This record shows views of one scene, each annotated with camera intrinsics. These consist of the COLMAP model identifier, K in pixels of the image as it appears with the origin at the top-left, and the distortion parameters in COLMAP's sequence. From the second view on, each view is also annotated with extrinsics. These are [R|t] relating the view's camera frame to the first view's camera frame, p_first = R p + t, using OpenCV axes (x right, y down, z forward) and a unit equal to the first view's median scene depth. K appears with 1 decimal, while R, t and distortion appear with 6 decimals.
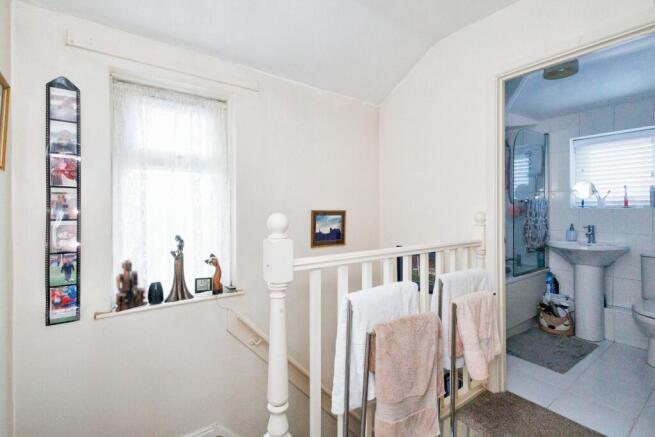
lens RADIAL K [[308.3, 0, 331.2], [0, 308.3, 216.2], [0, 0, 1]] dist [0.003034, 0.000941]
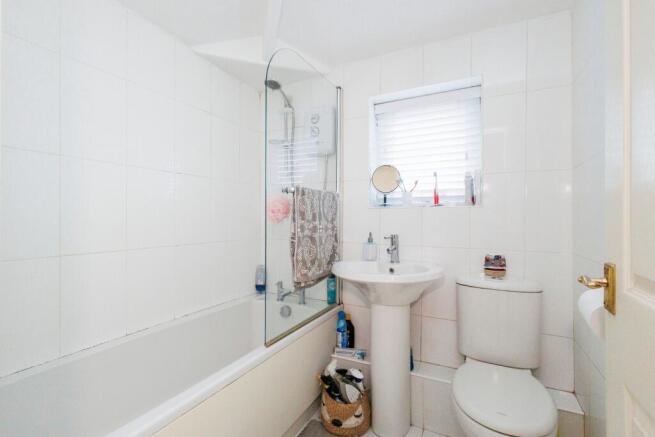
lens RADIAL K [[308.3, 0, 331.2], [0, 308.3, 216.2], [0, 0, 1]] dist [0.003034, 0.000941]
pose [[0.893133, 0.008476, 0.449713, 0.444291], [-0.000292, 0.999833, -0.018263, 0.003497], [-0.449793, 0.016180, 0.892986, 0.498457]]
